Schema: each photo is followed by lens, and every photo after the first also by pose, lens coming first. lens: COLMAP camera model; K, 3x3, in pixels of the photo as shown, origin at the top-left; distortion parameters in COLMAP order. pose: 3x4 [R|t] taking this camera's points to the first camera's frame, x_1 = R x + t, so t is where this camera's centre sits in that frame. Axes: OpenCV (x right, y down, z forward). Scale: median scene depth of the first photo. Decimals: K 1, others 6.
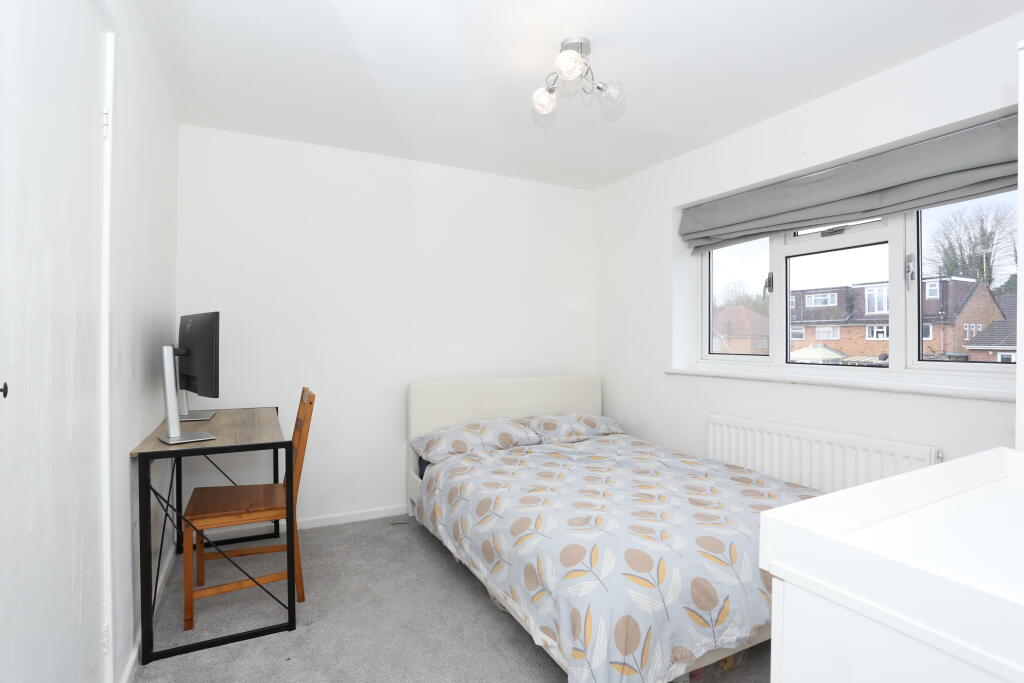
lens RADIAL K [[496.2, 0, 513.2], [0, 496.2, 339.1], [0, 0, 1]] dist [-0.042063, 0.000560]
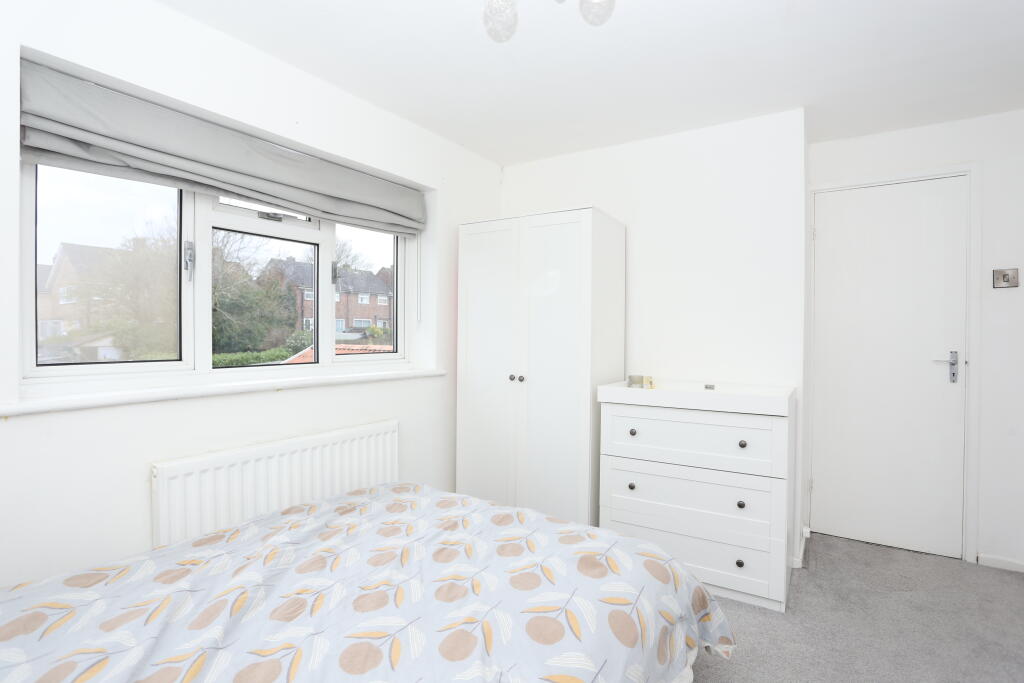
lens RADIAL K [[496.2, 0, 514.9], [0, 496.2, 343.7], [0, 0, 1]] dist [-0.042063, 0.000560]
pose [[-0.471540, -0.013266, 0.881745, -0.386300], [-0.006081, 0.999912, 0.011791, -0.000196], [-0.881824, 0.000198, -0.471579, 1.155937]]
